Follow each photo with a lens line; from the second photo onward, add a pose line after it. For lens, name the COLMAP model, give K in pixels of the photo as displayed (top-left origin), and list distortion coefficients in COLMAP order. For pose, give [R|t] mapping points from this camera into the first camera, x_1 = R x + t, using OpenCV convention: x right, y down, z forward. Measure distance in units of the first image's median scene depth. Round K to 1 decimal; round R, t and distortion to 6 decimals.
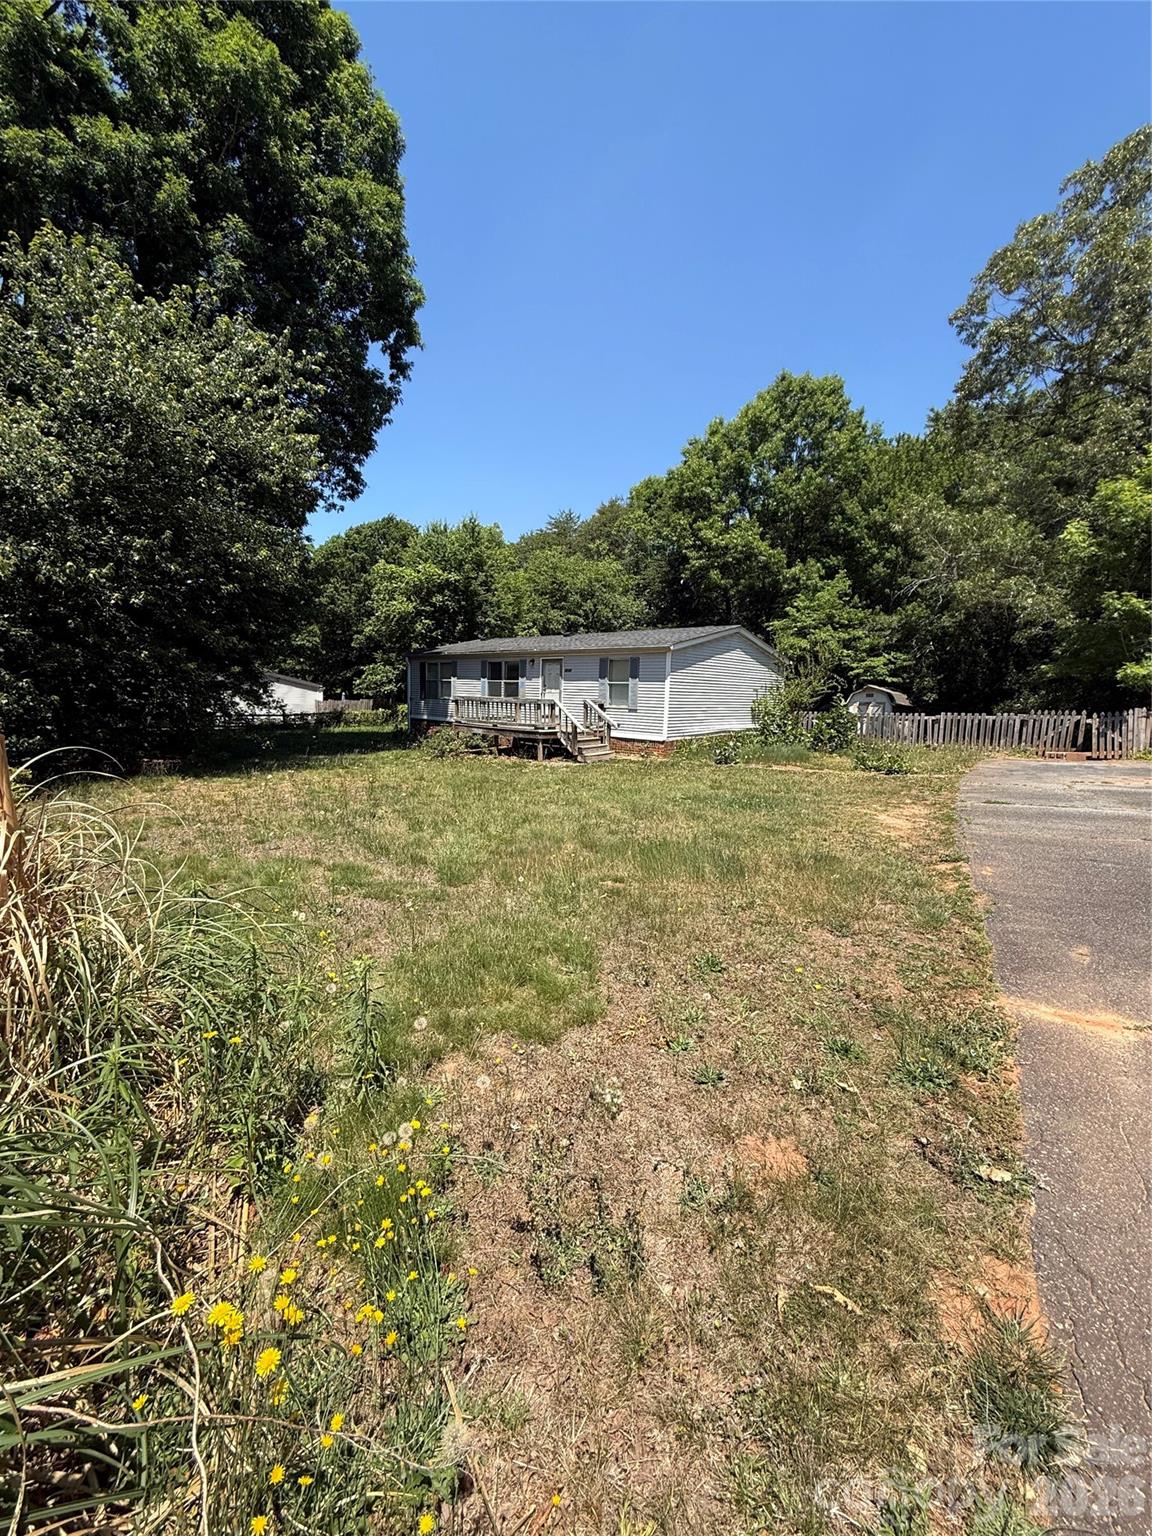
lens RADIAL K [[612.1, 0, 575.5], [0, 612.1, 762.5], [0, 0, 1]] dist [0.001067, 0.000590]
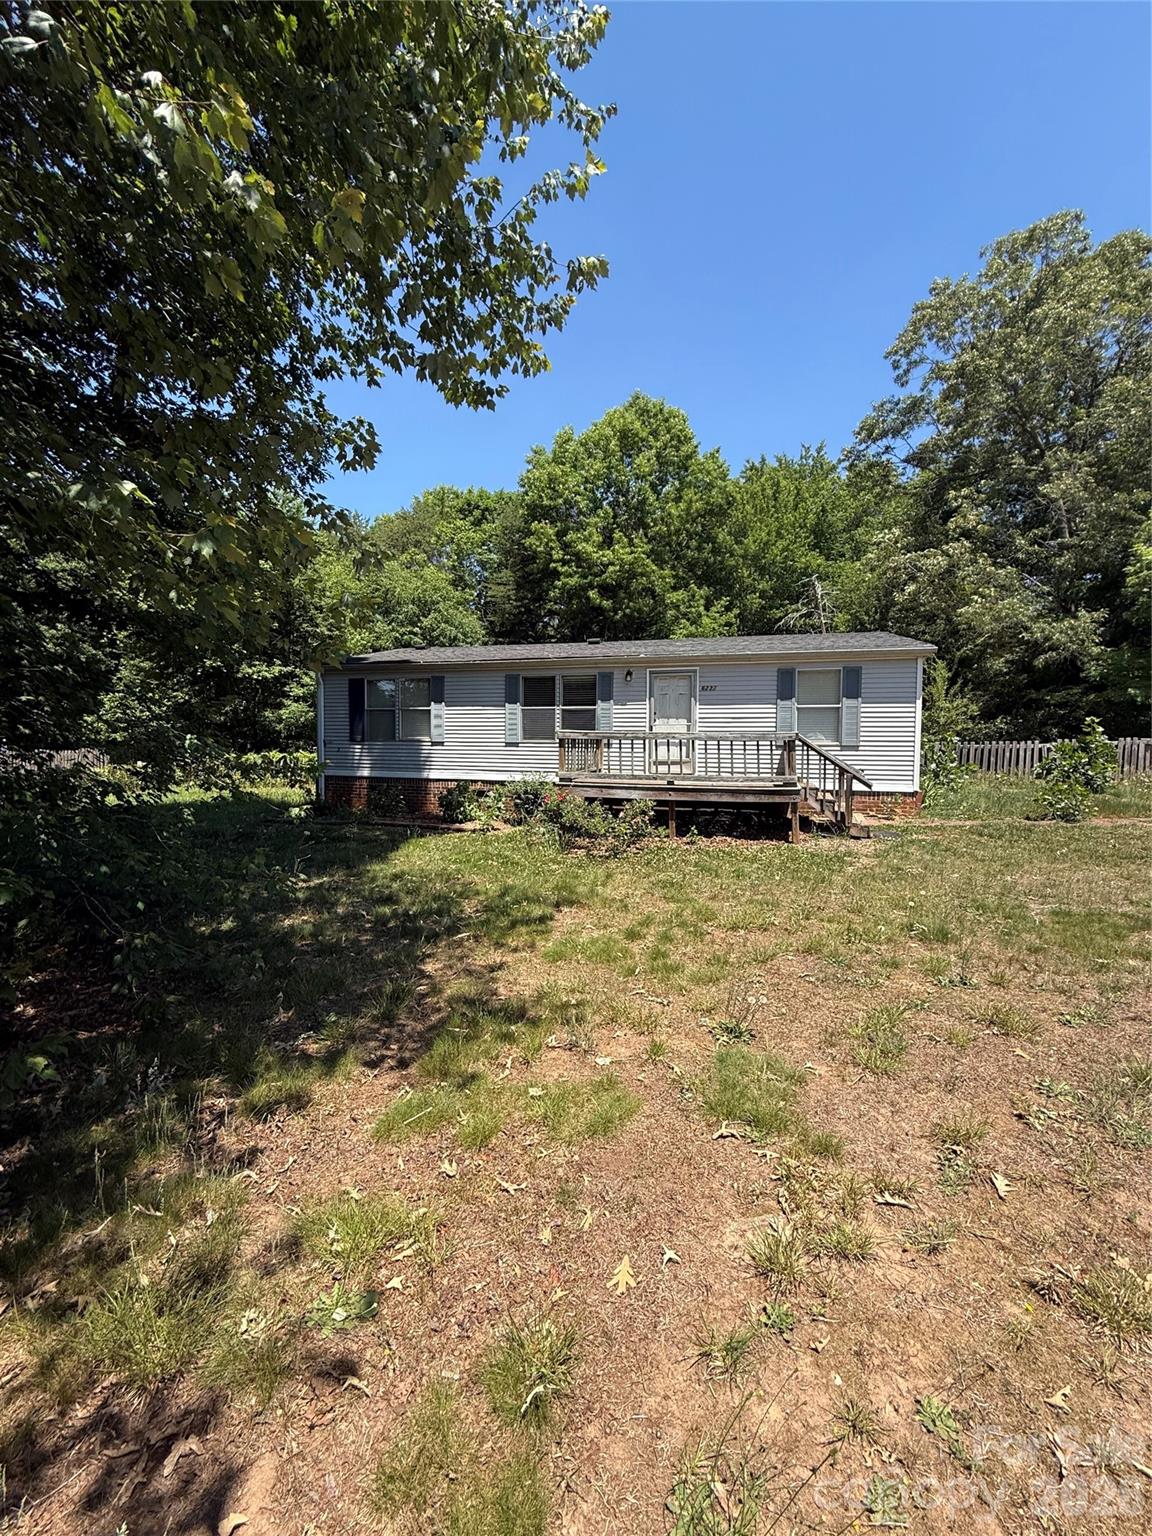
lens RADIAL K [[605.0, 0, 570.6], [0, 605.0, 782.4], [0, 0, 1]] dist [0.000479, 0.000115]
pose [[0.892615, -0.056553, 0.447259, -0.393221], [0.070731, 0.997382, -0.015048, -0.050483], [-0.445237, 0.045067, 0.894278, 0.472012]]
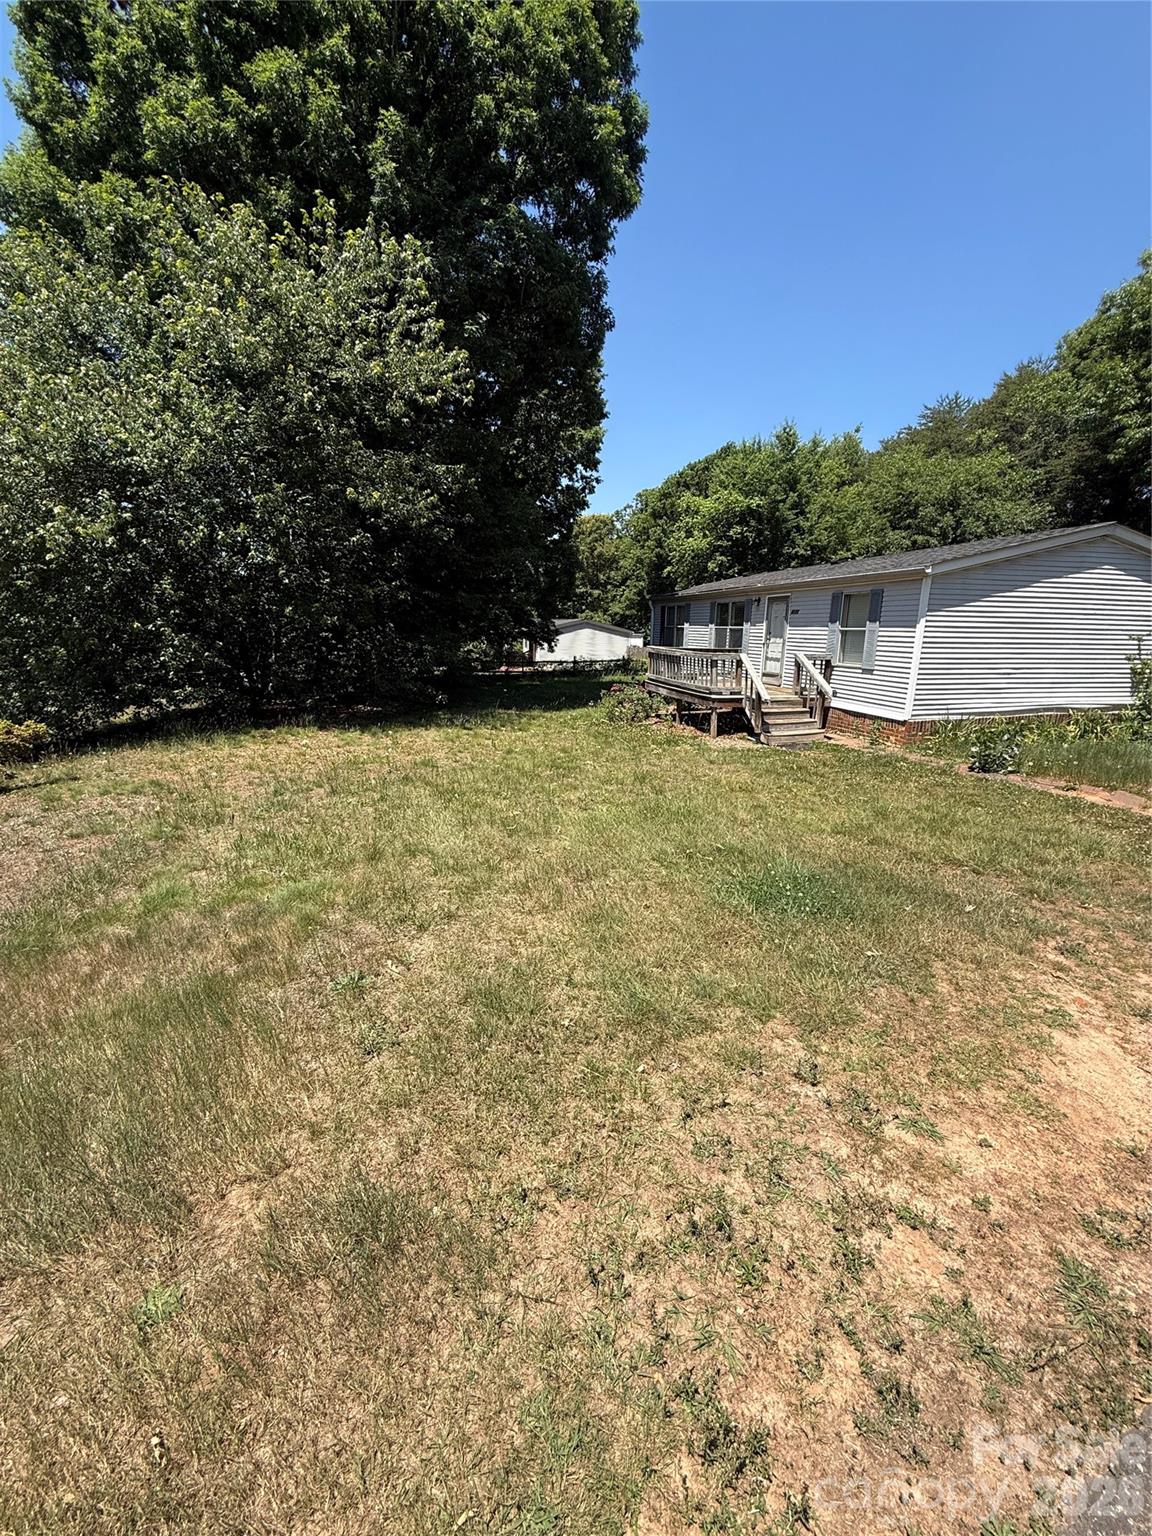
lens RADIAL K [[612.1, 0, 575.5], [0, 612.1, 762.5], [0, 0, 1]] dist [0.001067, 0.000590]
pose [[0.835719, 0.105308, -0.538965, 0.167430], [-0.055995, 0.992667, 0.107131, -0.033633], [0.546295, -0.059352, 0.835488, 0.221987]]
